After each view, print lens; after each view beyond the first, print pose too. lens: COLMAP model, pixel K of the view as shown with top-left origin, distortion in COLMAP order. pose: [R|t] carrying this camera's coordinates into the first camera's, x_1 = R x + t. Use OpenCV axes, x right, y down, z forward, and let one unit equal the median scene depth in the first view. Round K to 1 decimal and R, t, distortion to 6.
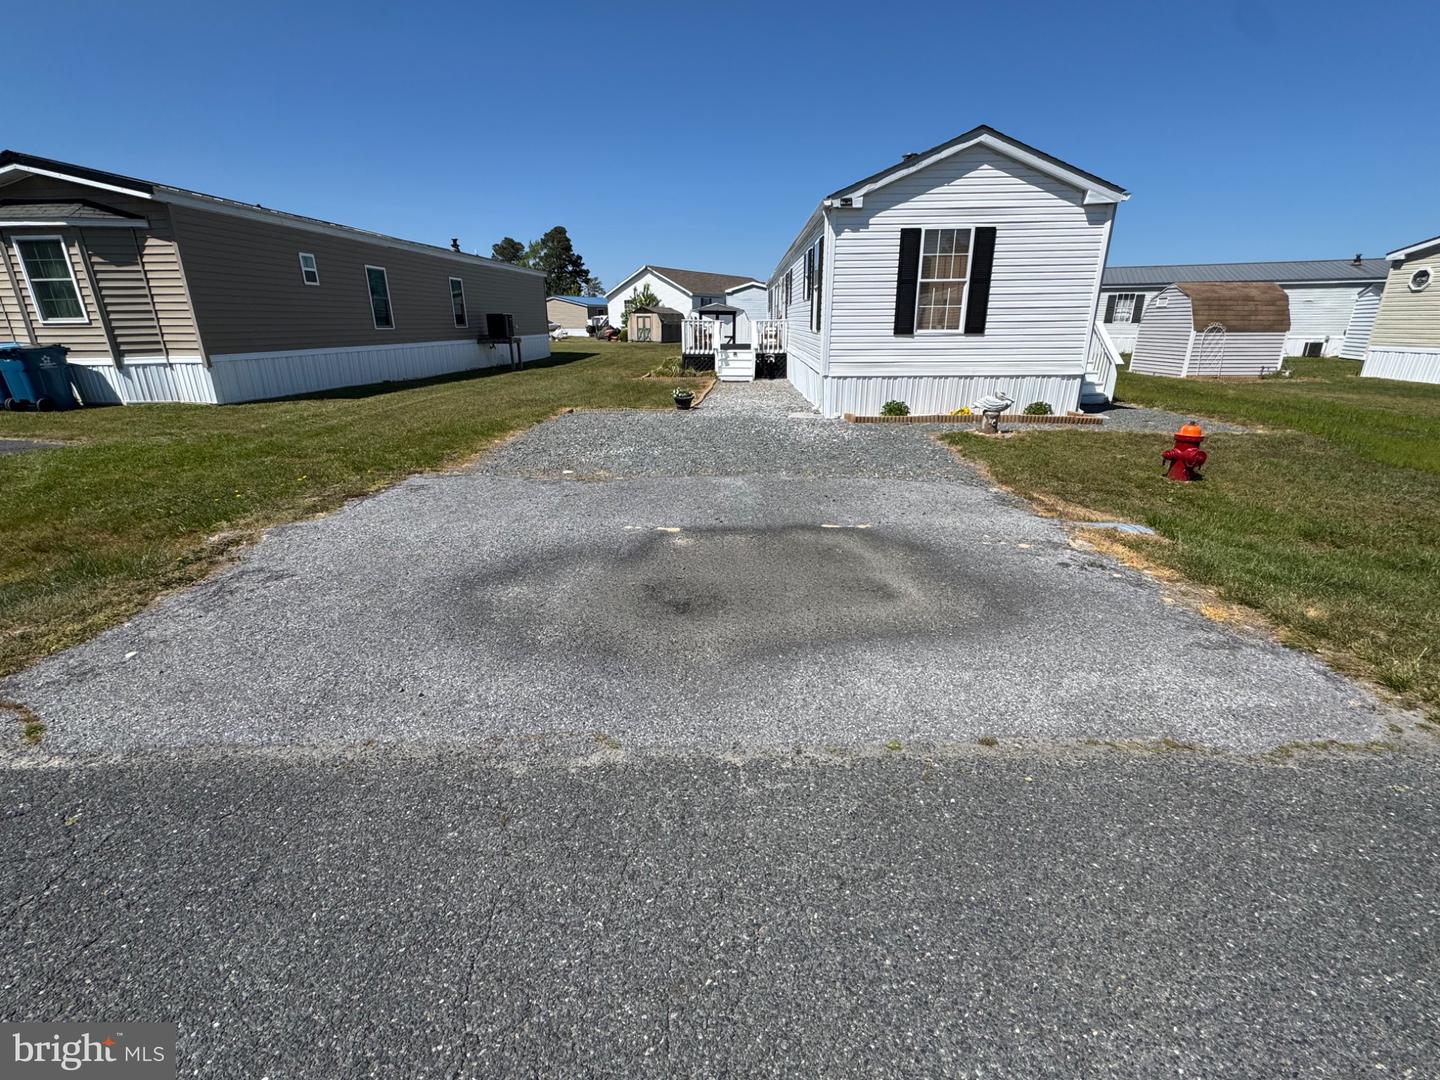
lens RADIAL K [[645.9, 0, 712.3], [0, 645.9, 542.4], [0, 0, 1]] dist [-0.002537, -0.000227]
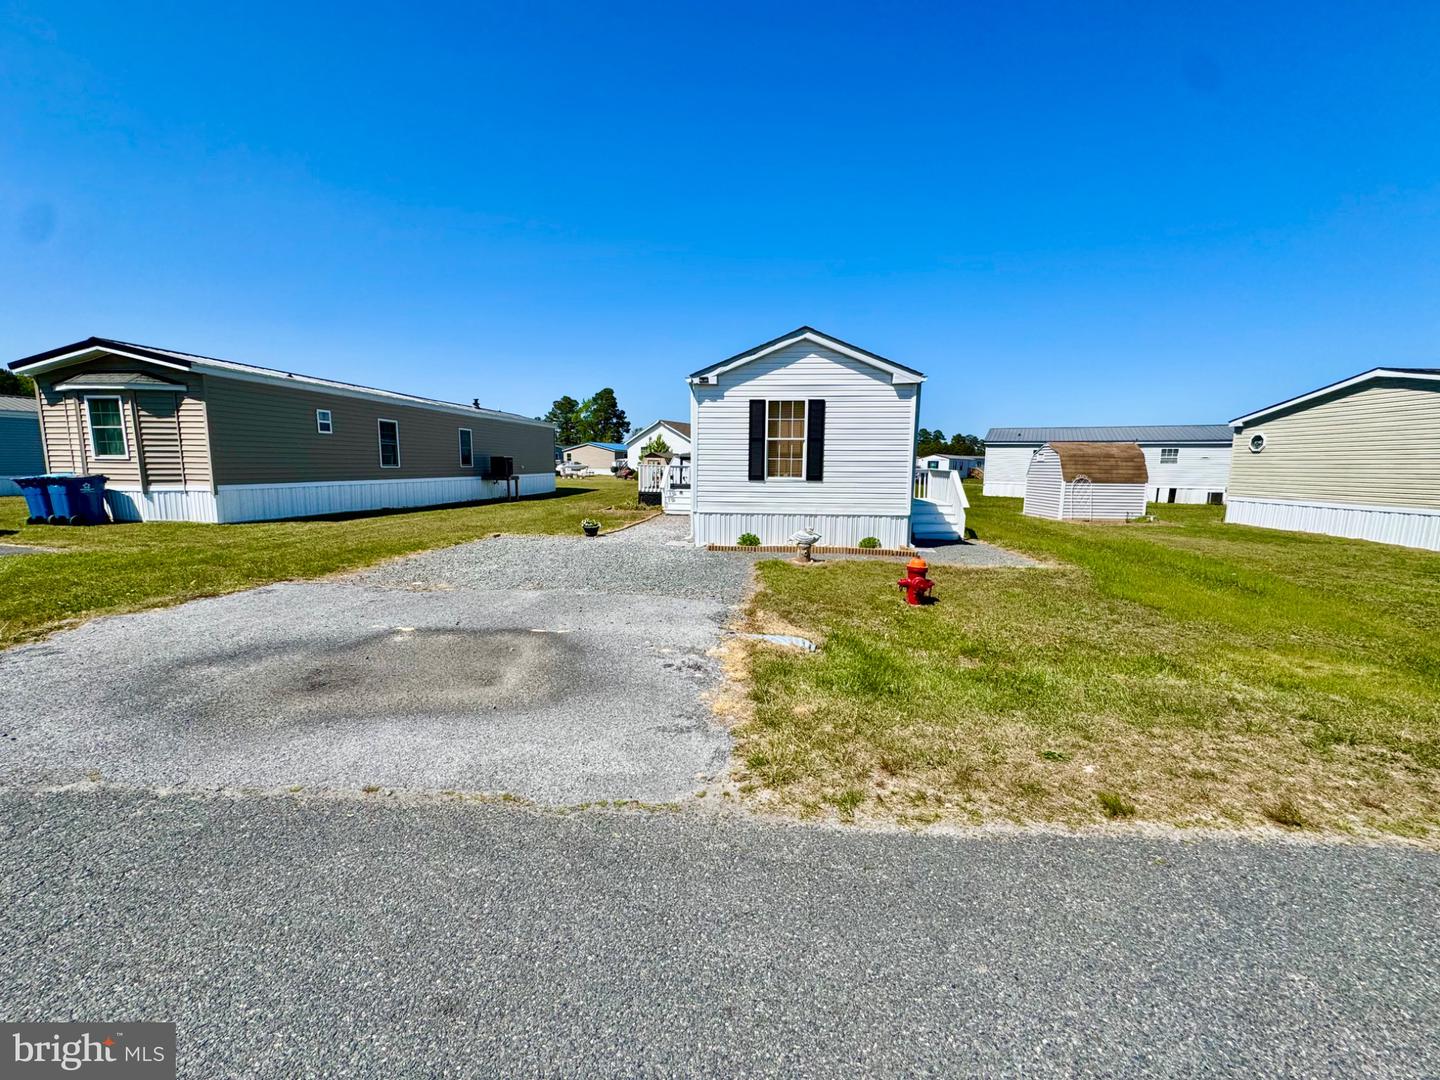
lens RADIAL K [[576.7, 0, 711.9], [0, 576.7, 538.2], [0, 0, 1]] dist [-0.003463, 0.000293]
pose [[0.998744, 0.023787, -0.044091, 0.263814], [-0.032161, 0.979225, -0.200208, 0.005628], [0.038413, 0.201375, 0.978761, -0.047326]]
